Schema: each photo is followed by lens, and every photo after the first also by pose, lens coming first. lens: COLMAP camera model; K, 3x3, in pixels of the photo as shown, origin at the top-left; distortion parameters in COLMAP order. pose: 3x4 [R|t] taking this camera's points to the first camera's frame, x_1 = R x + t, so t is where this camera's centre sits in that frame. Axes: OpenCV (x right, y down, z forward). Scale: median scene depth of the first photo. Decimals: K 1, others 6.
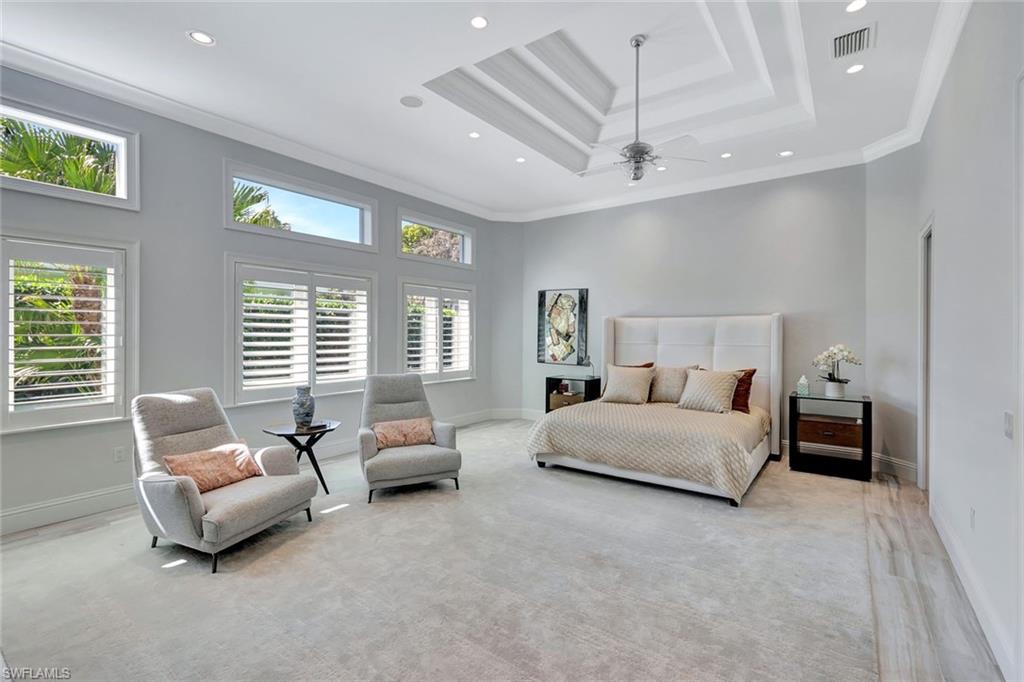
lens RADIAL K [[468.9, 0, 512.2], [0, 468.9, 333.6], [0, 0, 1]] dist [0.001426, -0.000212]
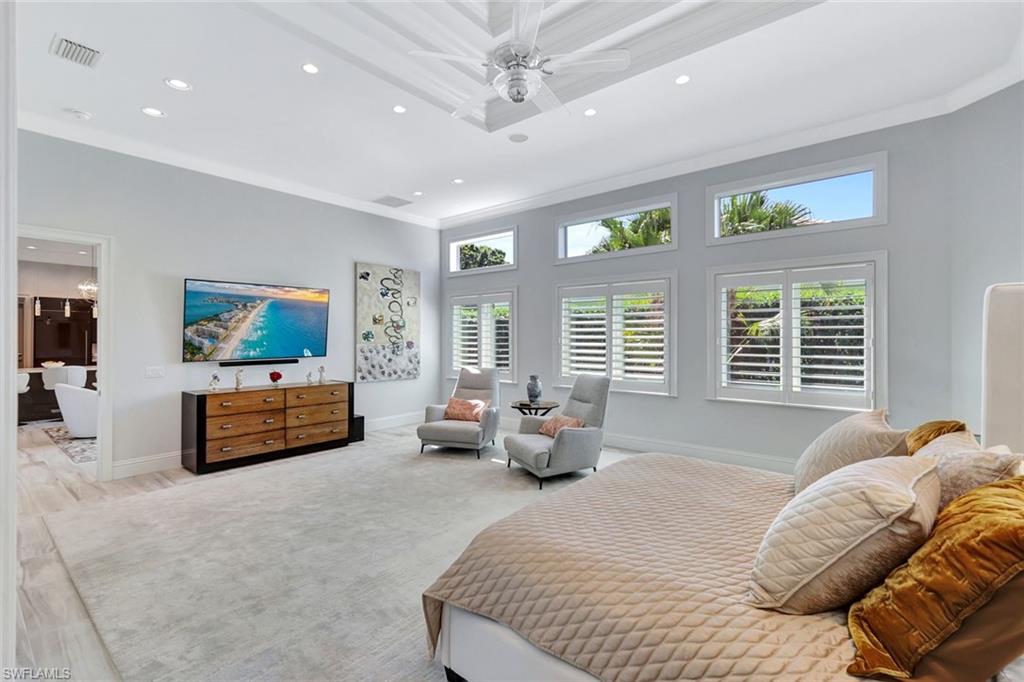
lens RADIAL K [[453.9, 0, 510.9], [0, 453.9, 330.3], [0, 0, 1]] dist [0.000914, 0.000592]
pose [[-0.057619, -0.005191, -0.998325, 0.864752], [0.002638, 0.999982, -0.005352, -0.011023], [0.998335, -0.002942, -0.057604, 0.991416]]
